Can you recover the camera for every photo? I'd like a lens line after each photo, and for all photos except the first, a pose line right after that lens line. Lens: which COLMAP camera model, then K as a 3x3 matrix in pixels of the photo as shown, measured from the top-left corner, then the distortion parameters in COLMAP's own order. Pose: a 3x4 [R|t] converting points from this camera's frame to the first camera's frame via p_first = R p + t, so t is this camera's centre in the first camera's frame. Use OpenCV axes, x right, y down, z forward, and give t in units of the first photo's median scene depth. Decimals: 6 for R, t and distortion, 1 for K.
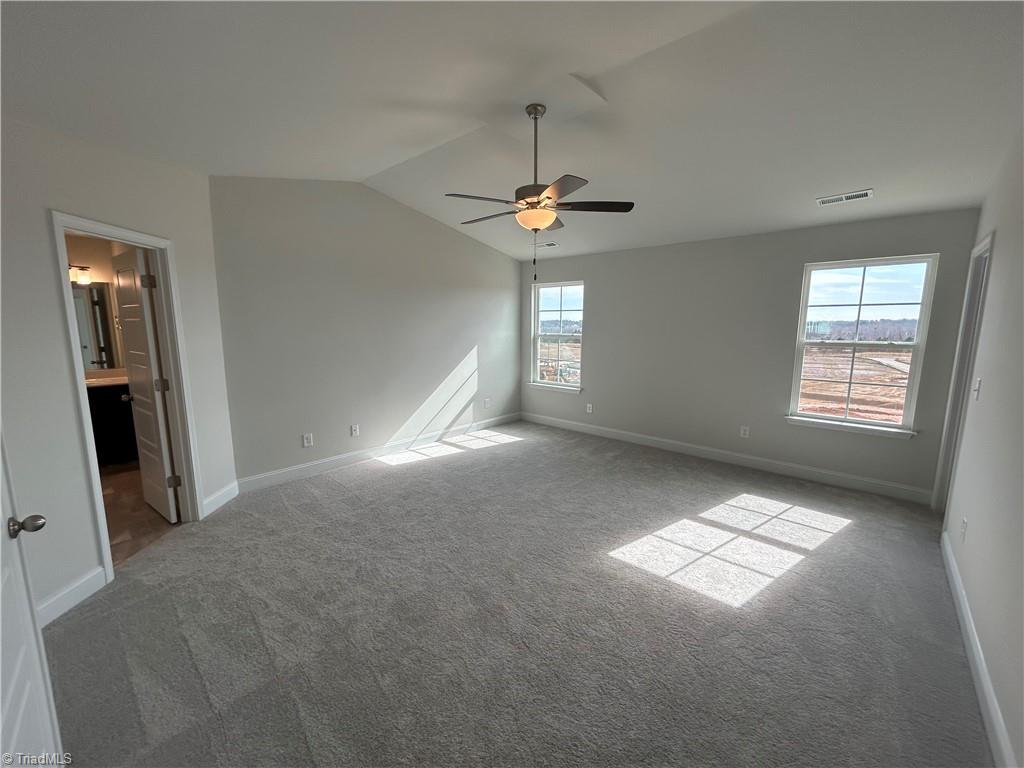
lens RADIAL K [[411.8, 0, 507.2], [0, 411.8, 385.6], [0, 0, 1]] dist [-0.000915, 0.000202]
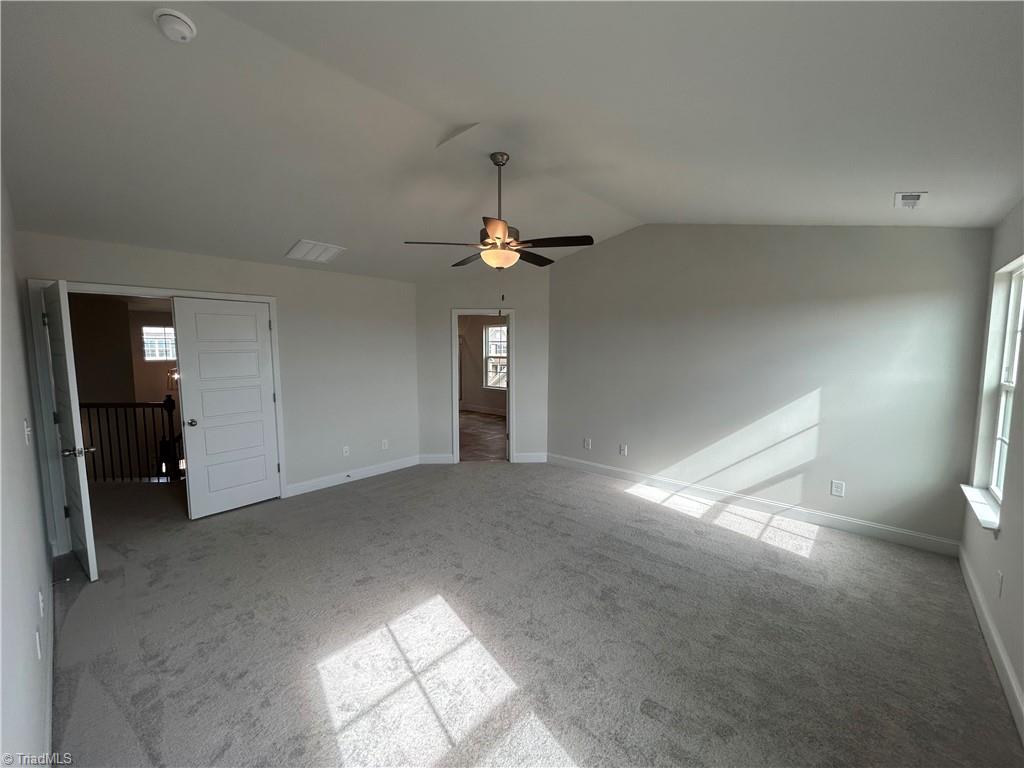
lens RADIAL K [[411.8, 0, 507.2], [0, 411.8, 385.6], [0, 0, 1]] dist [-0.000915, 0.000202]
pose [[-0.012475, 0.084894, -0.996312, 0.679569], [-0.146251, 0.985519, 0.085806, -0.104112], [0.989169, 0.146782, 0.000121, 0.639459]]
